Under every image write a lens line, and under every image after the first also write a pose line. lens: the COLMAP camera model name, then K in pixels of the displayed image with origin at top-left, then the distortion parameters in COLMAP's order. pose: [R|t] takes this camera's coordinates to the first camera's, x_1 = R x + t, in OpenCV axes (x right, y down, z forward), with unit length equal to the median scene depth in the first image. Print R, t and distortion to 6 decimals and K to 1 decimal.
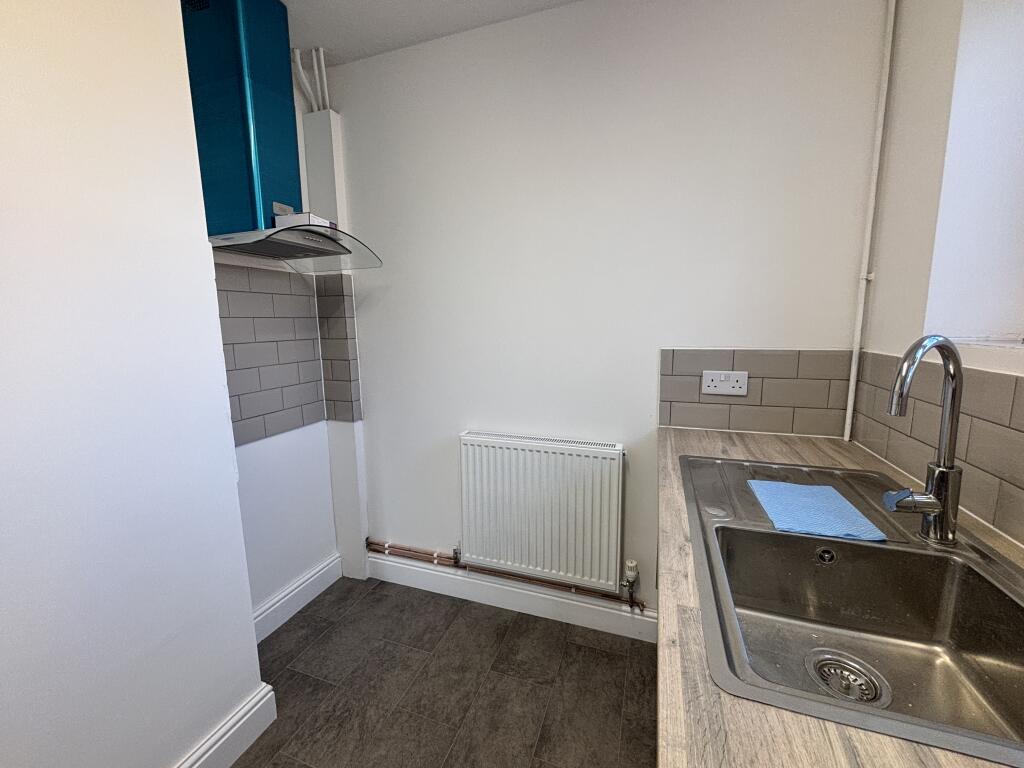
lens RADIAL K [[410.5, 0, 516.3], [0, 410.5, 378.6], [0, 0, 1]] dist [-0.004060, 0.000300]
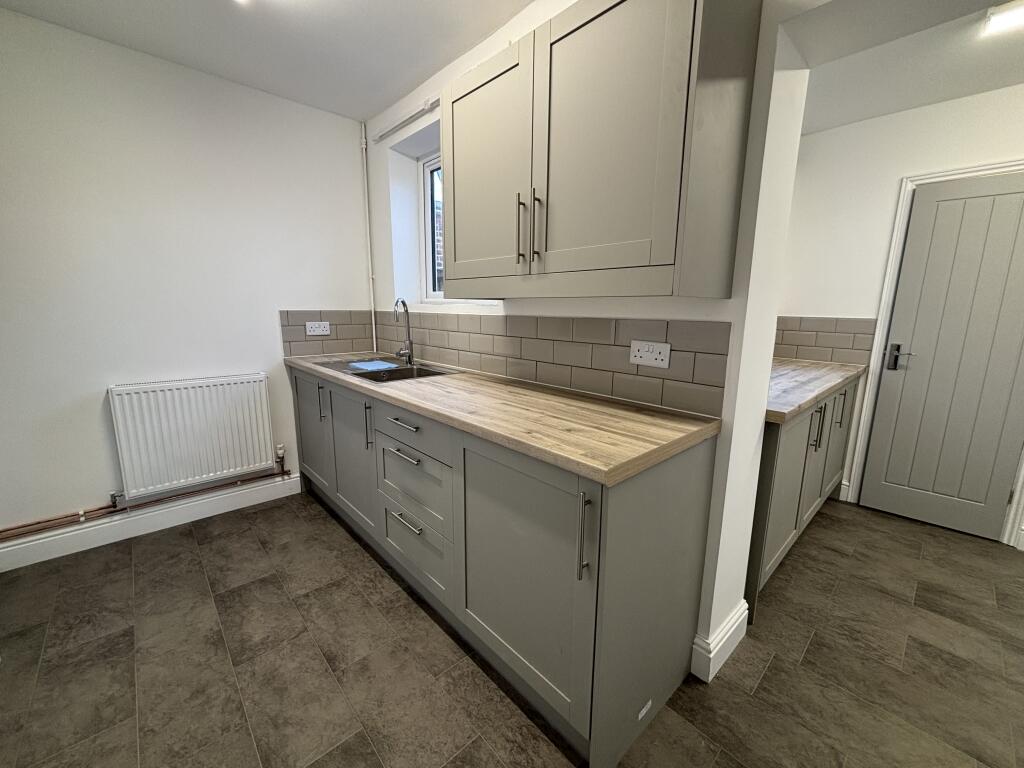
lens RADIAL K [[410.5, 0, 514.5], [0, 410.5, 381.4], [0, 0, 1]] dist [-0.004060, 0.000300]
pose [[0.466940, -0.148030, 0.871811, -0.694756], [0.105583, 0.988169, 0.111238, 0.128326], [-0.877963, 0.040107, 0.477045, -0.614711]]
